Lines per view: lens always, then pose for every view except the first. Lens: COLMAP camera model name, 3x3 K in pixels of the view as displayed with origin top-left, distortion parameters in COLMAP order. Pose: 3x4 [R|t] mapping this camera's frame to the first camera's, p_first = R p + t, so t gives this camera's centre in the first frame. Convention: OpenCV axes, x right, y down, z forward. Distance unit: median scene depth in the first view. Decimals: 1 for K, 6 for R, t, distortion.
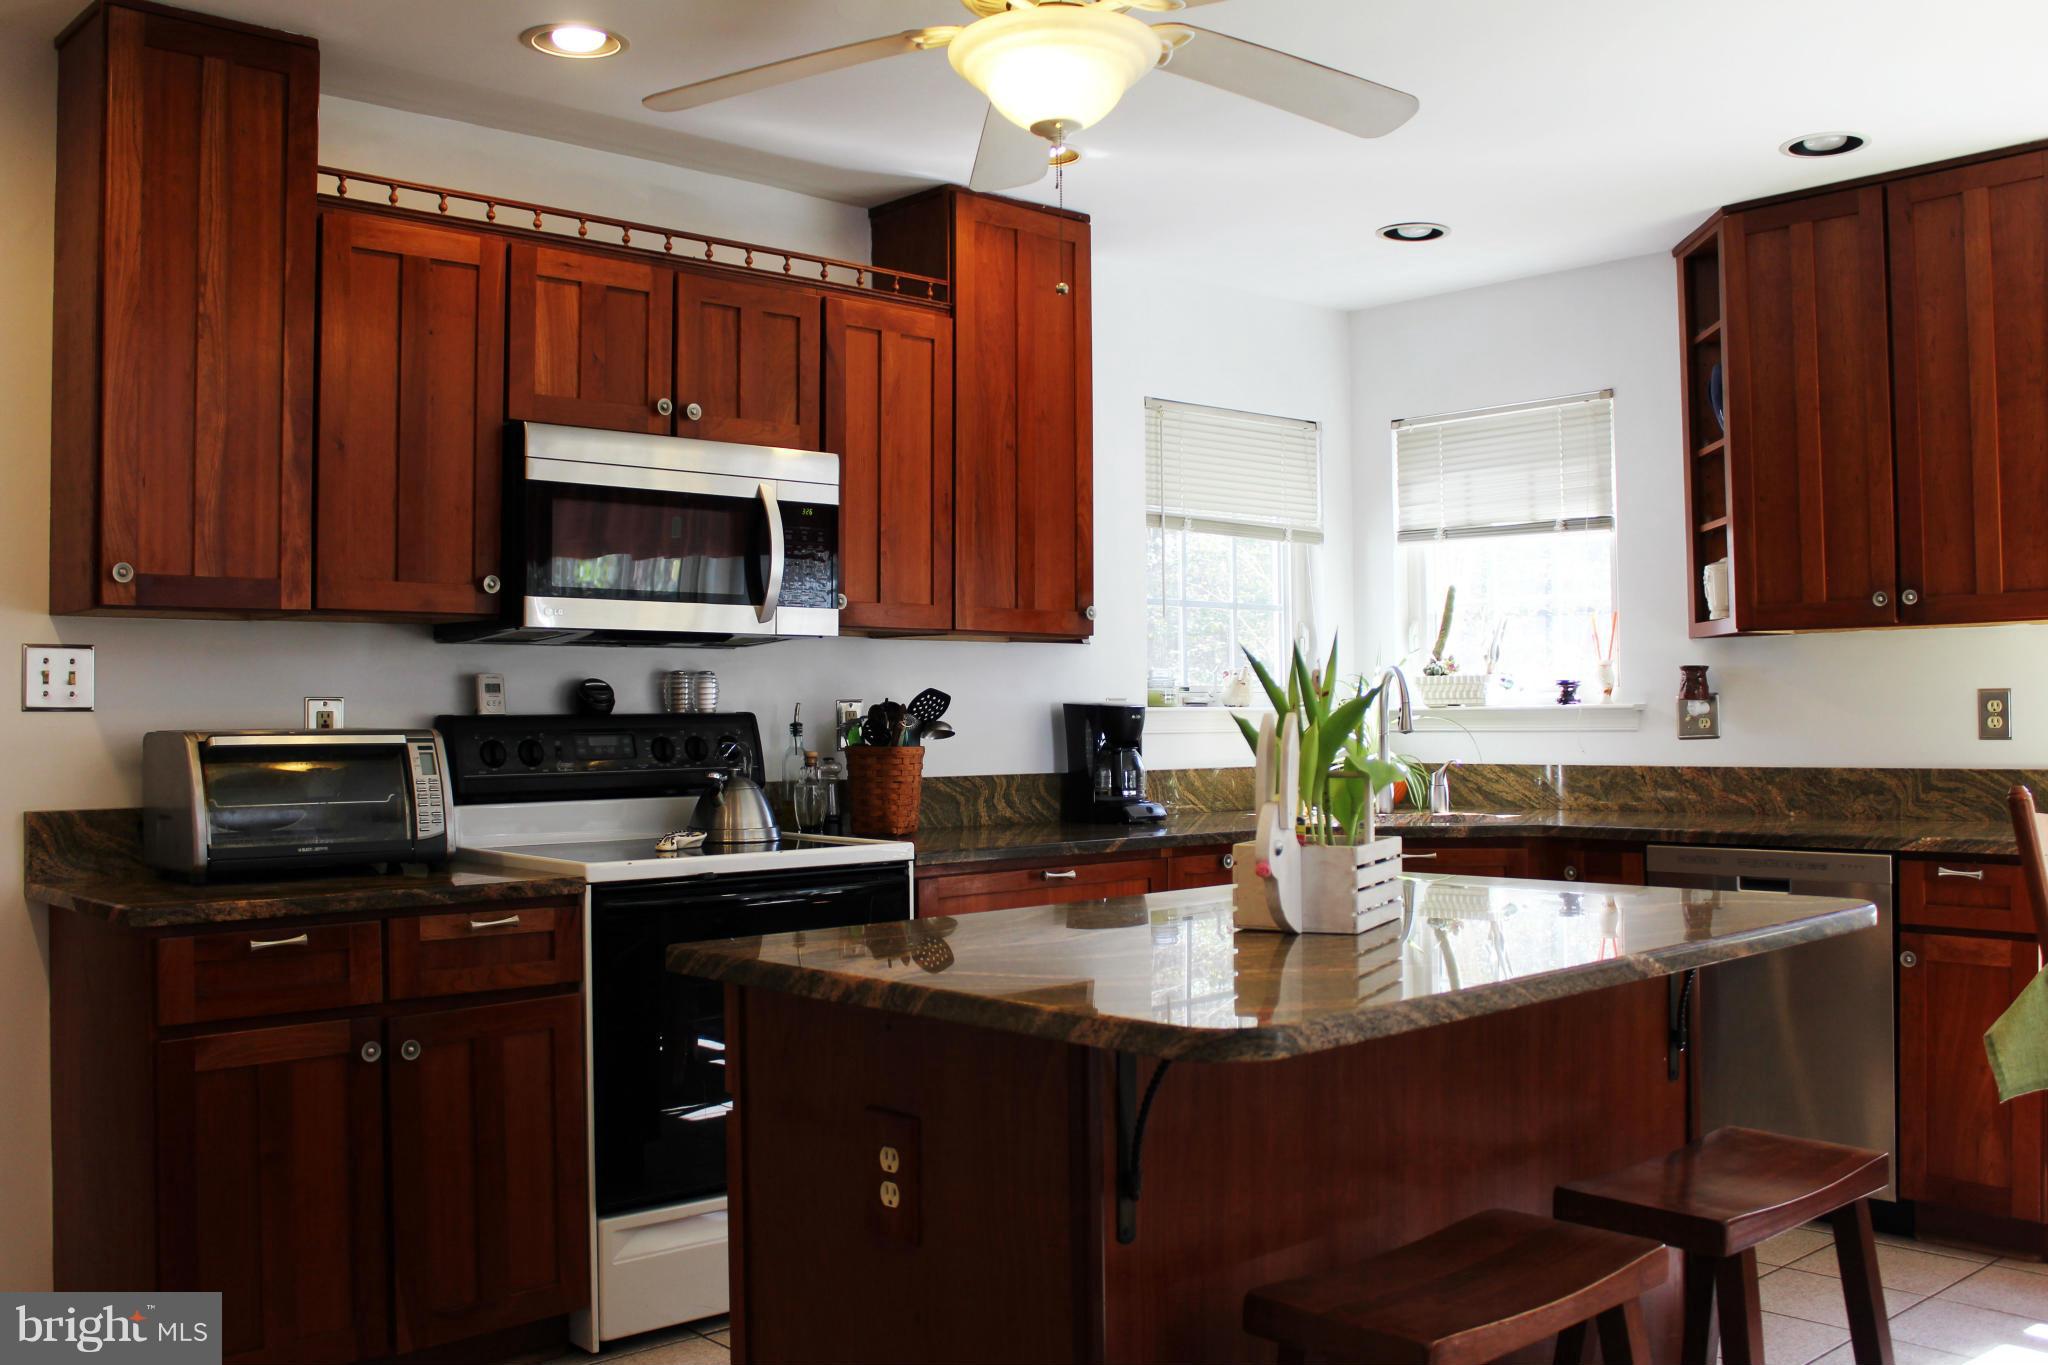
lens RADIAL K [[1822.6, 0, 1021.8], [0, 1822.6, 678.4], [0, 0, 1]] dist [-0.129754, 0.073336]
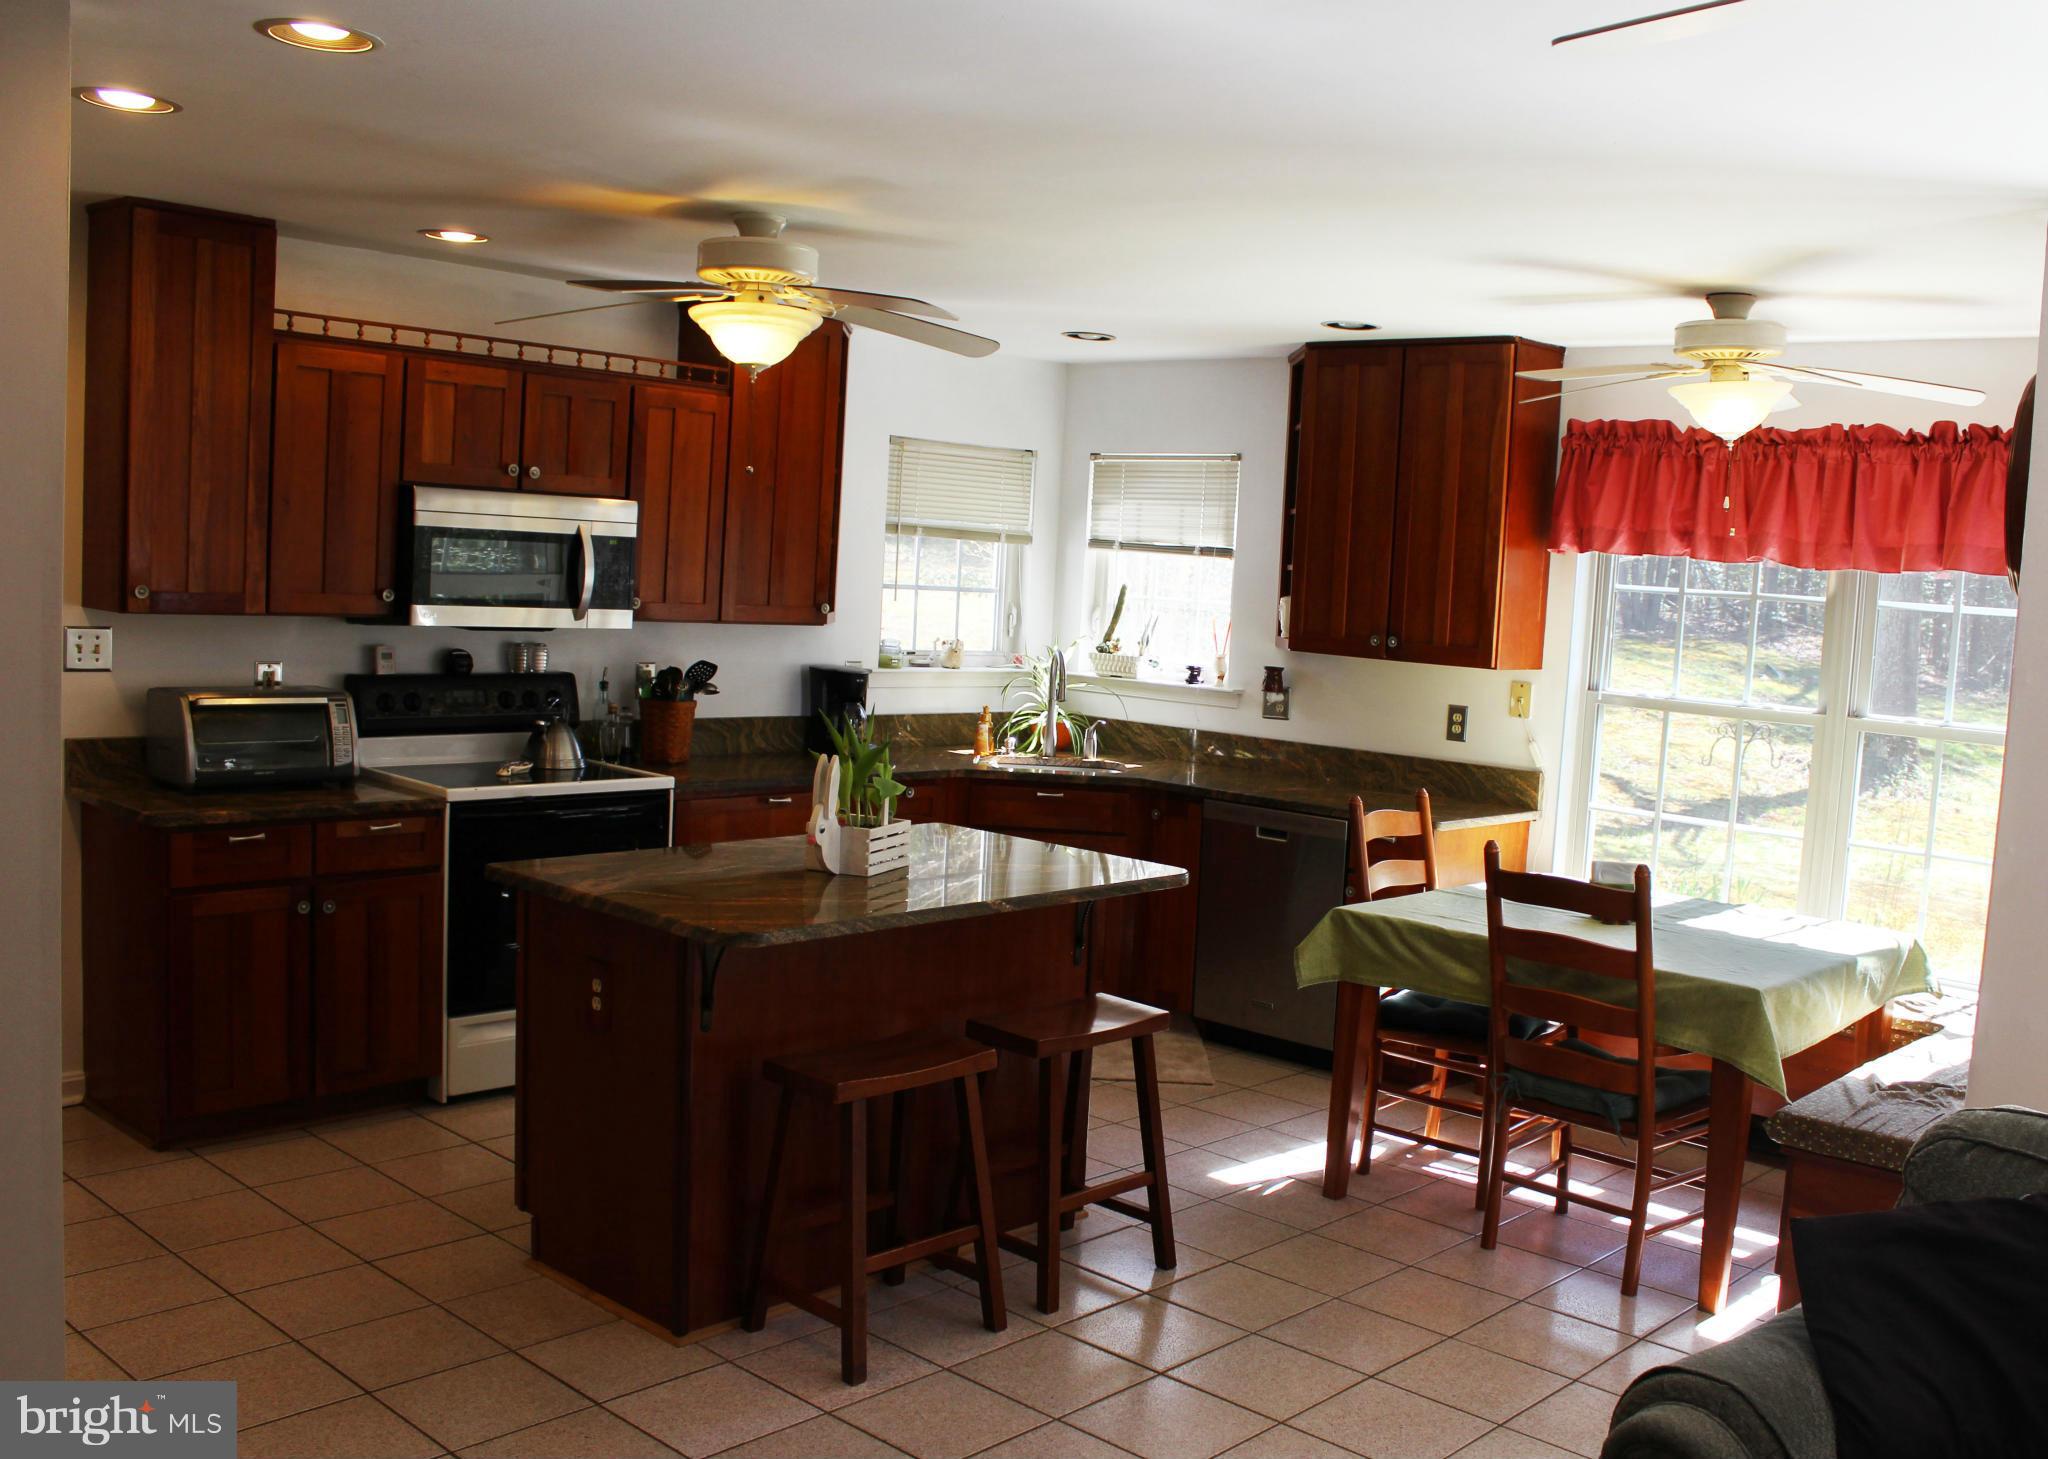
lens RADIAL K [[1811.8, 0, 1130.6], [0, 1811.8, 737.9], [0, 0, 1]] dist [-0.142007, 0.084075]
pose [[0.990895, 0.055296, 0.122760, 0.124493], [-0.068928, 0.991568, 0.109732, -0.124332], [-0.115658, -0.117194, 0.986351, -0.467297]]
